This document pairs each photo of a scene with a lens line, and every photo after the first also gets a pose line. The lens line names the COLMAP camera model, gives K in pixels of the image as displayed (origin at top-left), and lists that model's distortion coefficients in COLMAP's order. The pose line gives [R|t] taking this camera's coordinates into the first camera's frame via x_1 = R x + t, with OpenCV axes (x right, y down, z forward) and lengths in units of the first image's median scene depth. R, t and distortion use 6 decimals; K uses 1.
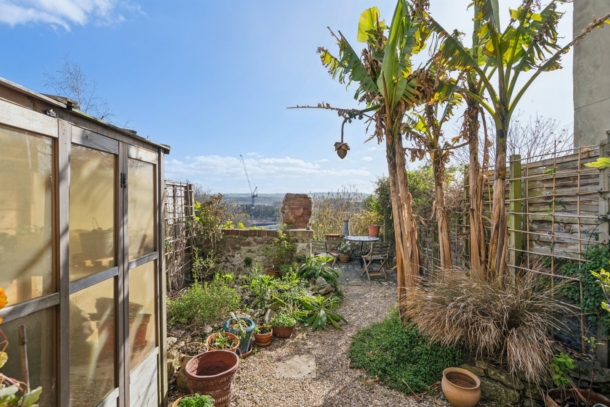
lens RADIAL K [[303.8, 0, 307.5], [0, 303.8, 203.3], [0, 0, 1]] dist [-0.000120, -0.000002]
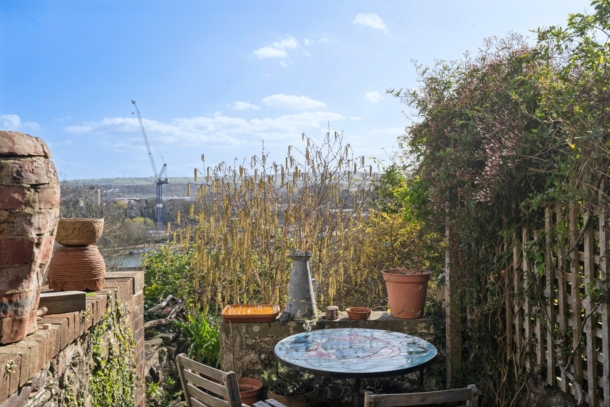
lens RADIAL K [[598.3, 0, 305.1], [0, 598.3, 201.9], [0, 0, 1]] dist [-0.000610, 0.000000]
pose [[0.997885, -0.025290, 0.059881, 0.113091], [0.024469, 0.999597, 0.014403, 0.004074], [-0.060221, -0.012907, 0.998102, 0.546643]]
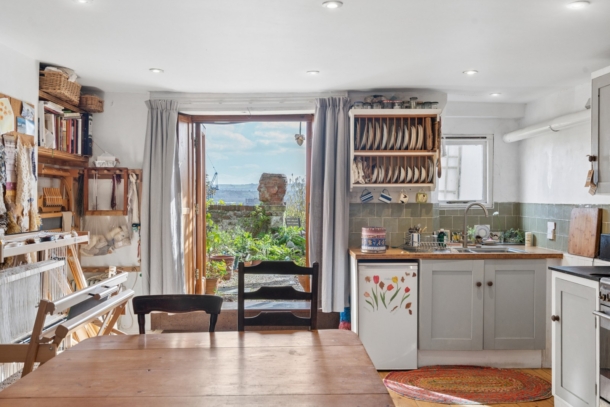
lens RADIAL K [[535.2, 0, 302.2], [0, 535.2, 207.1], [0, 0, 1]] dist [0.010098, -0.013787]
pose [[0.999952, -0.005824, -0.007936, 0.096144], [0.005918, 0.999912, 0.011861, 0.072583], [0.007866, -0.011907, 0.999898, -1.005905]]
